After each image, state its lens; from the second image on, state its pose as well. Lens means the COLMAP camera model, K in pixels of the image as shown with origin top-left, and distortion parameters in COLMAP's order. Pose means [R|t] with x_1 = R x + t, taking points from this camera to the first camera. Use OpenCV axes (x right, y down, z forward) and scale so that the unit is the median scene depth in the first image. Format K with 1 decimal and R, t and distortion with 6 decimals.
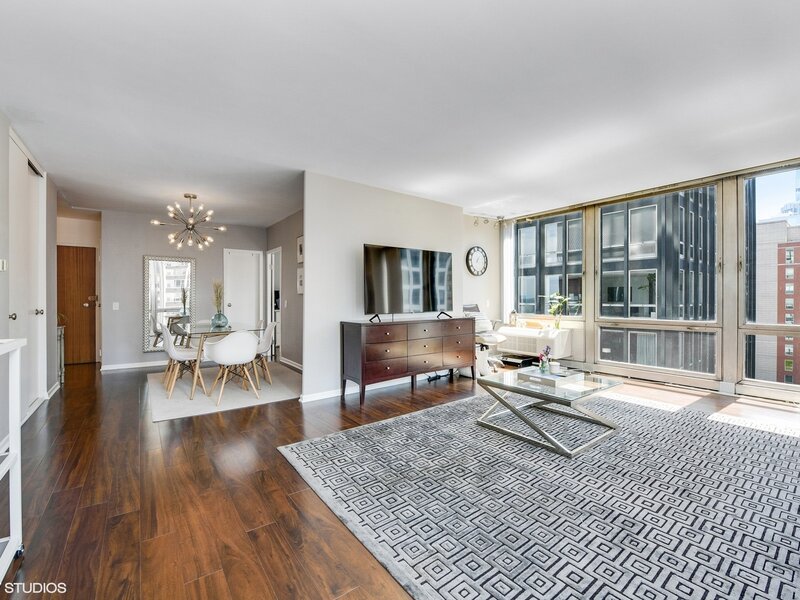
lens RADIAL K [[358.4, 0, 402.8], [0, 358.4, 299.0], [0, 0, 1]] dist [-0.004827, -0.001417]
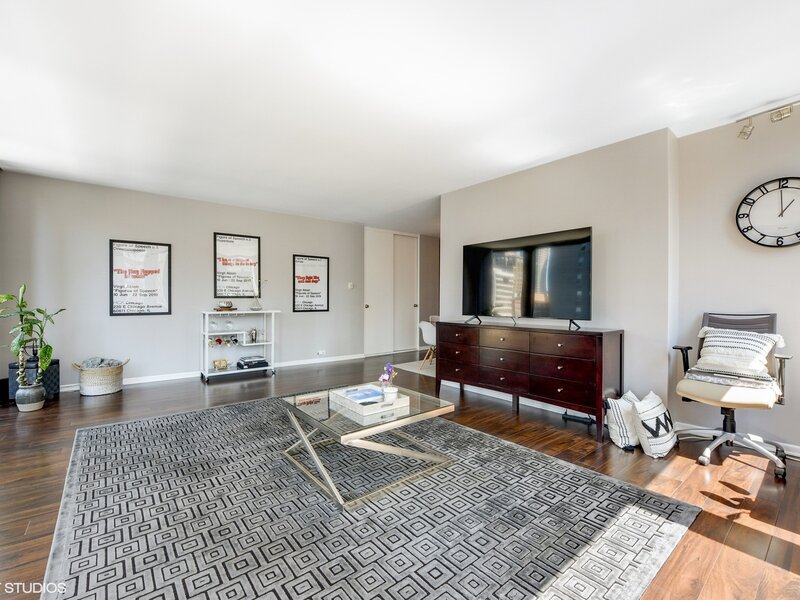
lens RADIAL K [[358.4, 0, 404.7], [0, 358.4, 300.4], [0, 0, 1]] dist [-0.004827, -0.001417]
pose [[0.032152, 0.004451, -0.999473, 0.856064], [-0.007963, 0.999959, 0.004197, 0.000080], [0.999451, 0.007824, 0.032186, 0.756103]]
